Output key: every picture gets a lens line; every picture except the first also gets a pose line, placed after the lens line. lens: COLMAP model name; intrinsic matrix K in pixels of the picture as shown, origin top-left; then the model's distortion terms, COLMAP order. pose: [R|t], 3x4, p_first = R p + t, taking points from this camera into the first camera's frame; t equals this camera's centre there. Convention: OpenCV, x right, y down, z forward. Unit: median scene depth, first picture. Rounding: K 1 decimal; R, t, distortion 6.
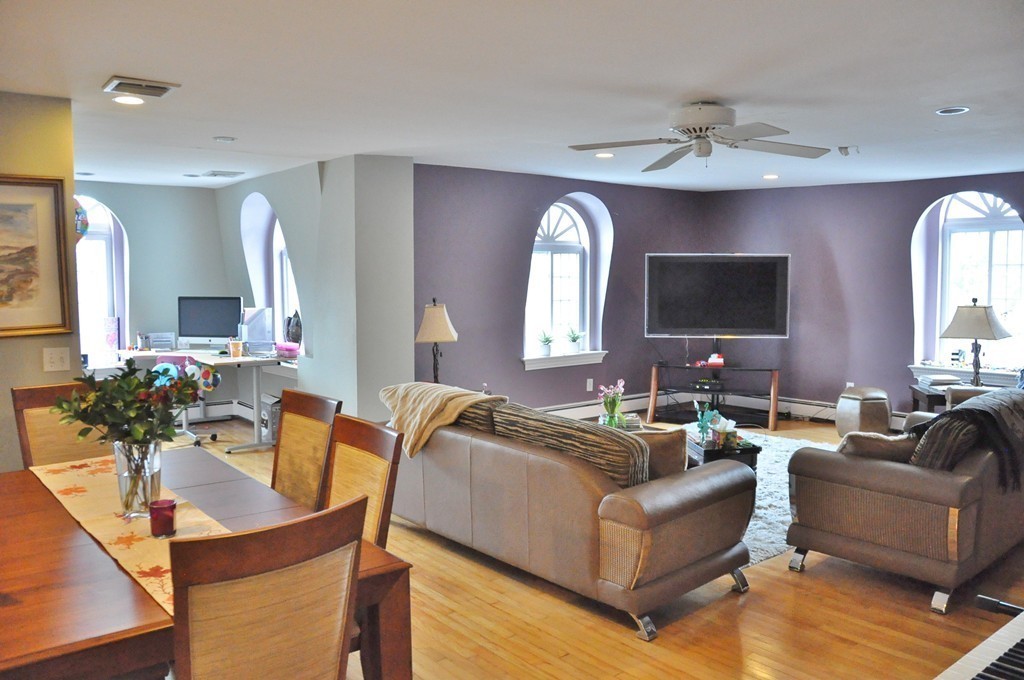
lens RADIAL K [[811.5, 0, 512.0], [0, 811.5, 340.0], [0, 0, 1]] dist [-0.007742, -0.003647]
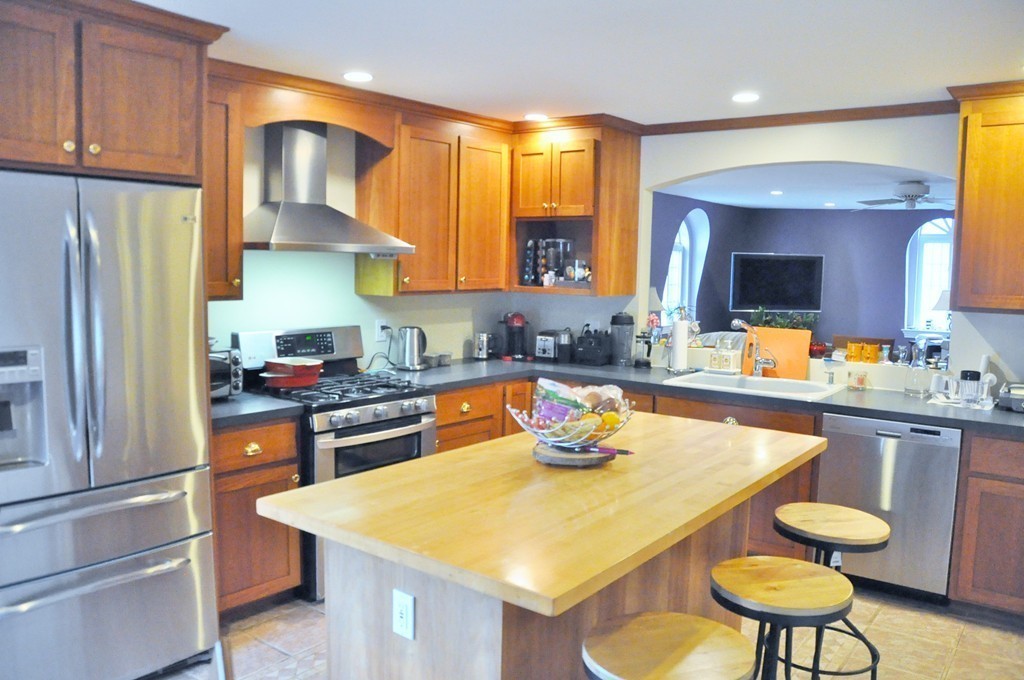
lens RADIAL K [[811.5, 0, 512.0], [0, 811.5, 340.0], [0, 0, 1]] dist [-0.007742, -0.003647]
pose [[0.967616, 0.004263, 0.252390, -1.139771], [-0.010021, 0.999718, 0.021530, 0.042633], [-0.252227, -0.023362, 0.967386, -0.587895]]
